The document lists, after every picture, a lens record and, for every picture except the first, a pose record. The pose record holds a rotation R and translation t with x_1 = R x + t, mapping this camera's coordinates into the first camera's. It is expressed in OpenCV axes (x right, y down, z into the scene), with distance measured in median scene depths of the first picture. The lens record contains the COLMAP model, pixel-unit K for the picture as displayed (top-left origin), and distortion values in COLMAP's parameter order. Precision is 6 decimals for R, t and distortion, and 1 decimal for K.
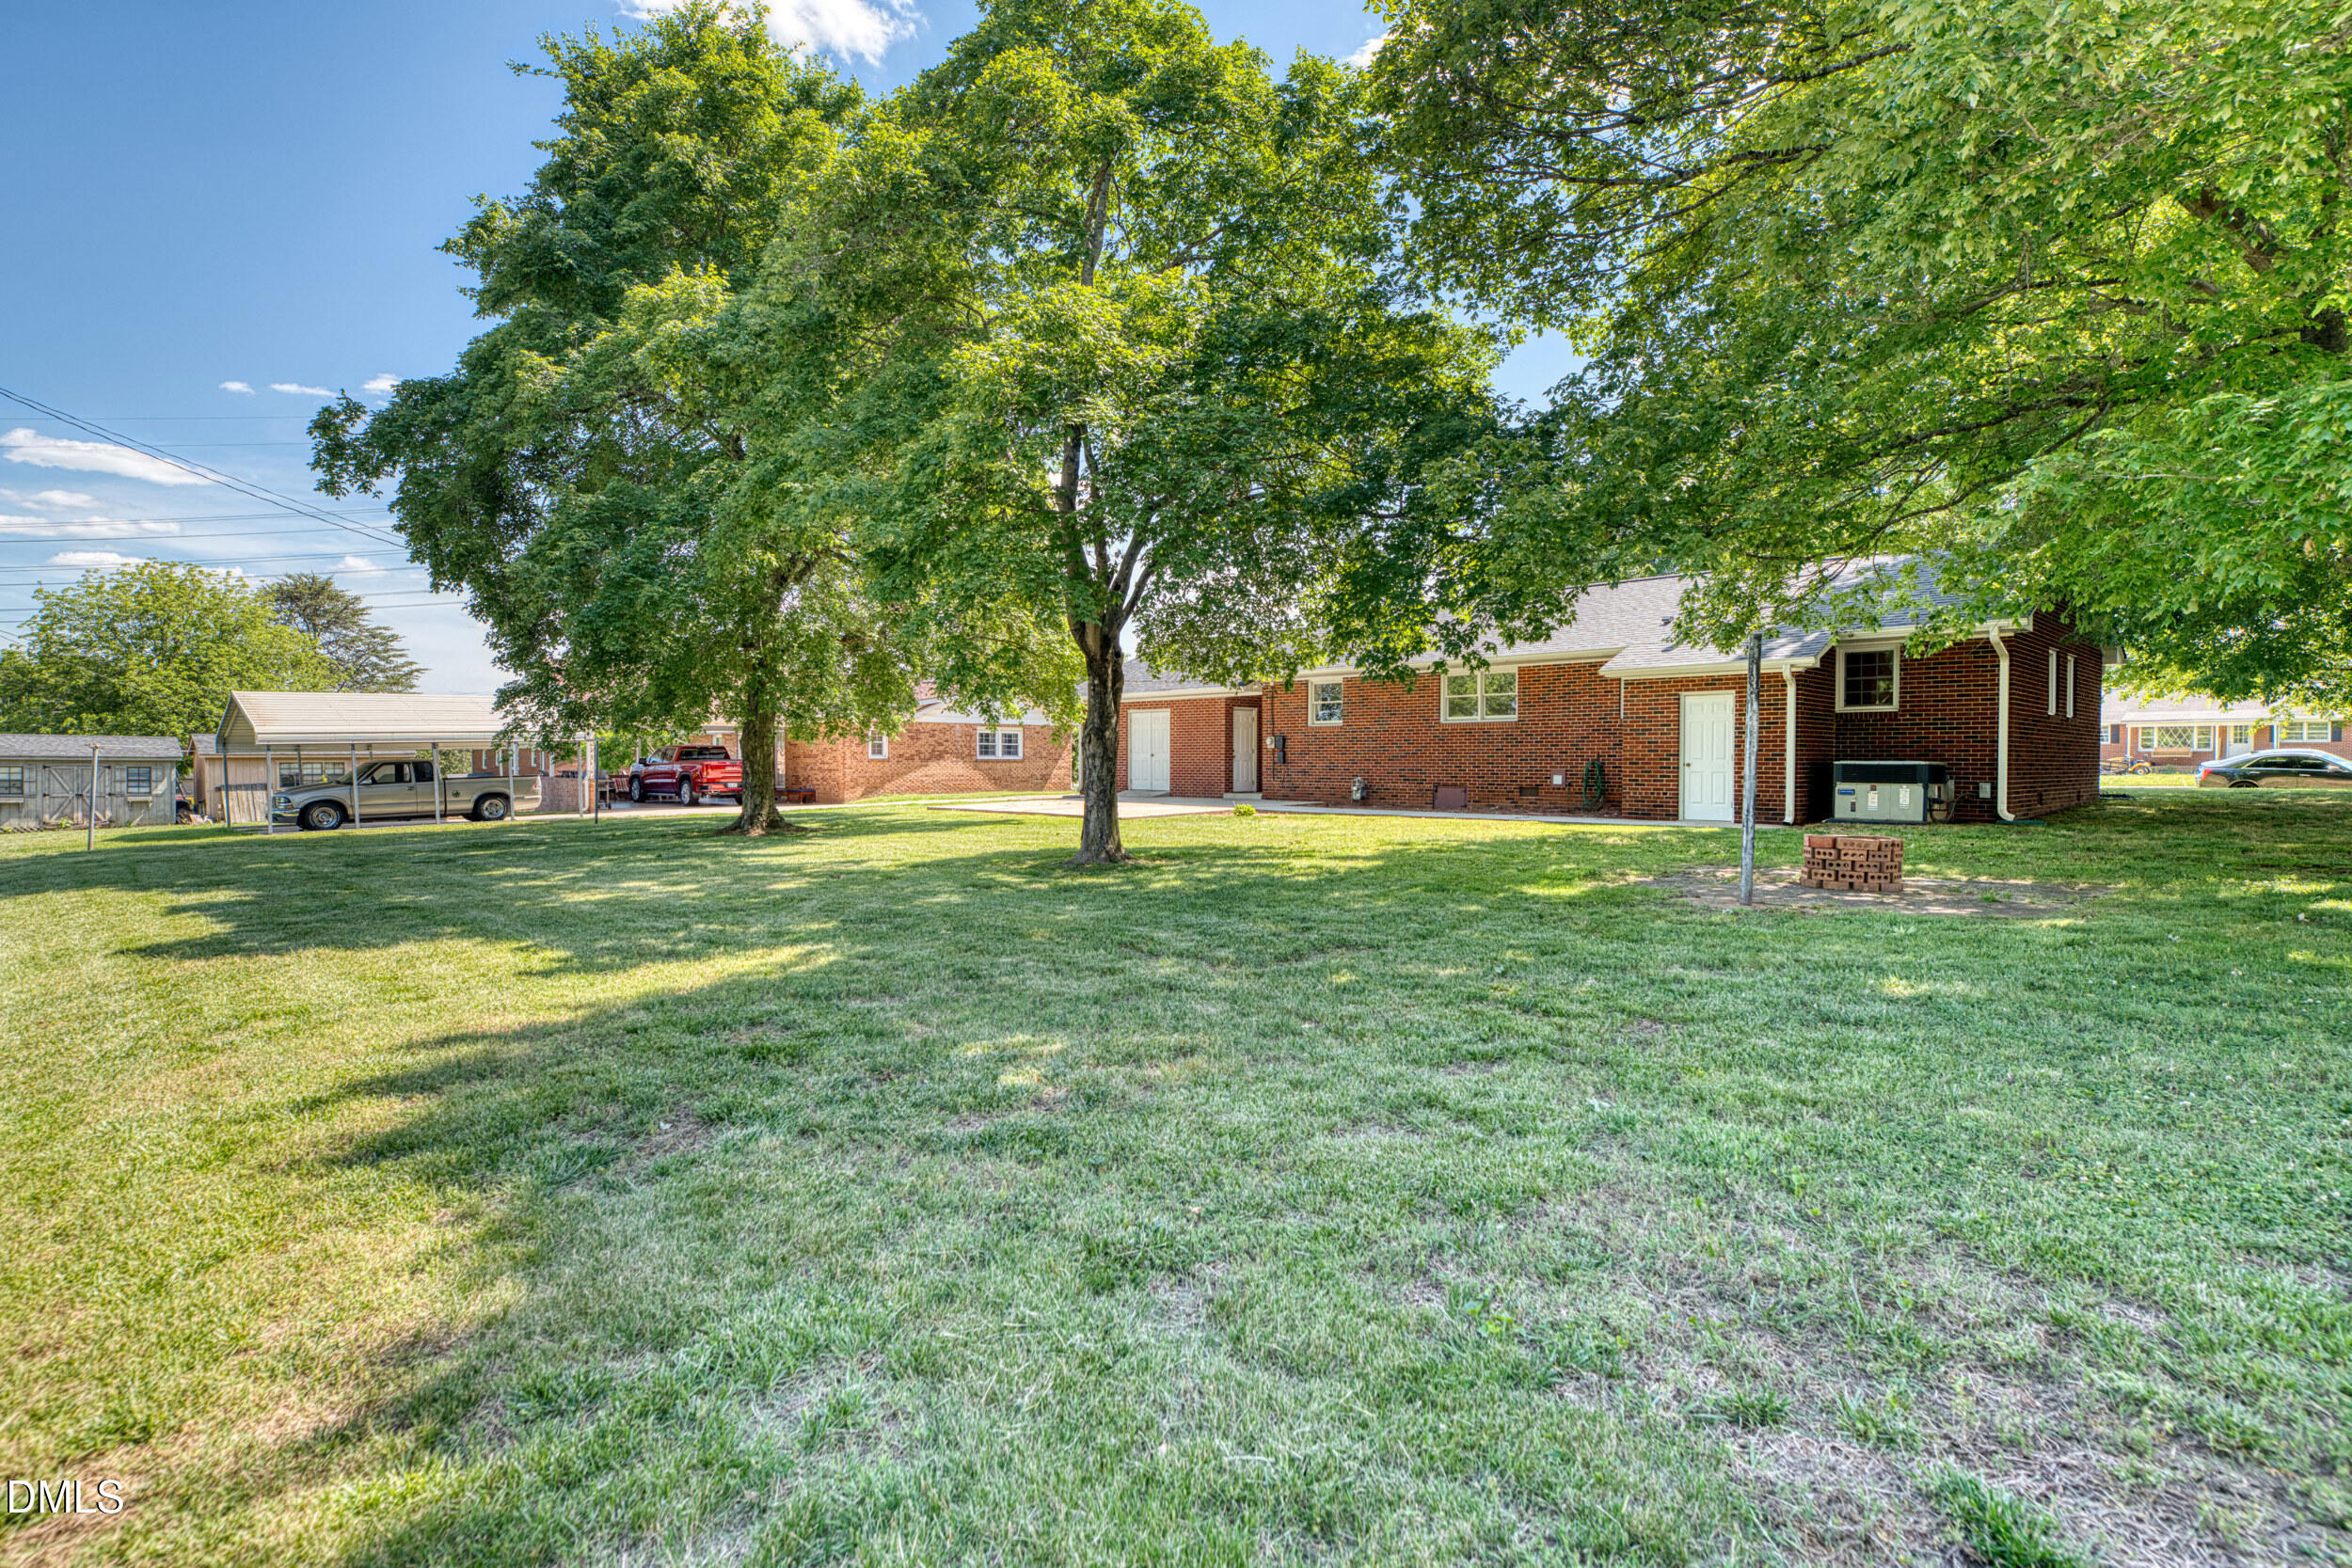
lens RADIAL K [[1219.7, 0, 1176.7], [0, 1219.7, 779.4], [0, 0, 1]] dist [-0.000111, 0.000003]
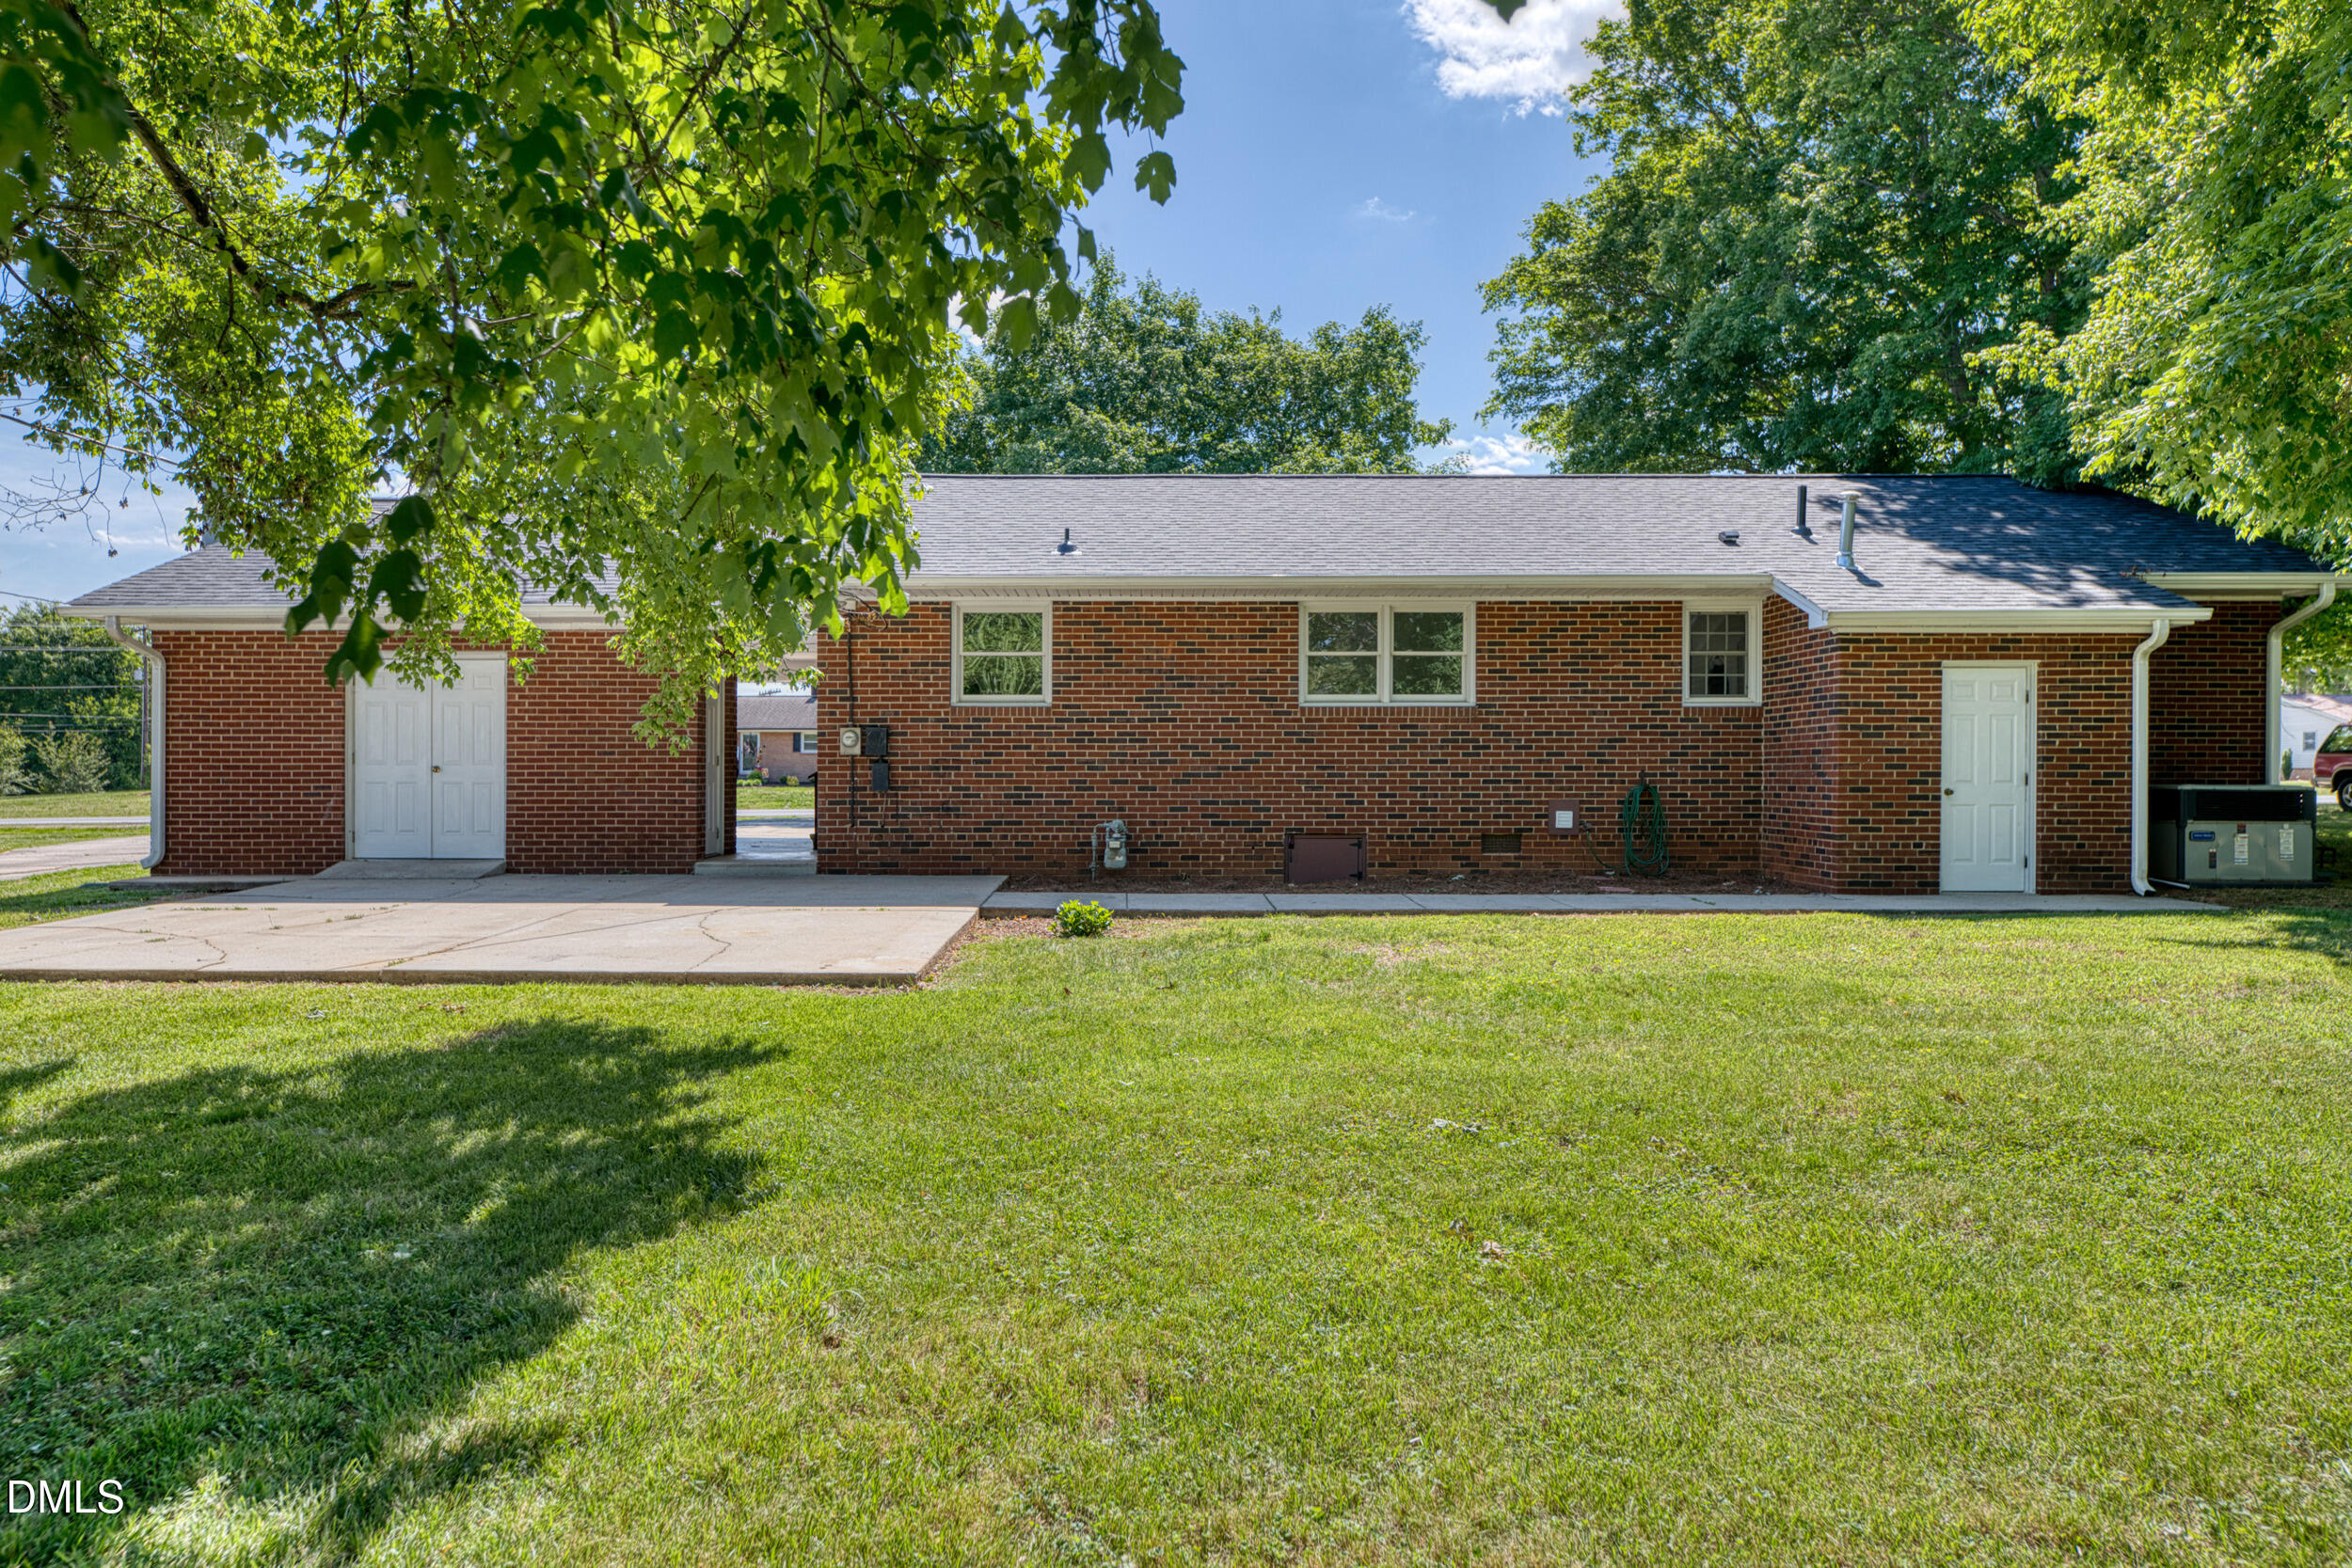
lens RADIAL K [[1500.3, 0, 1173.8], [0, 1500.3, 777.8], [0, 0, 1]] dist [0.005296, 0.002045]
pose [[0.710387, -0.007959, 0.703767, -0.316291], [0.011893, 0.999929, -0.000697, -0.022688], [-0.703711, 0.008865, 0.710431, 0.777303]]
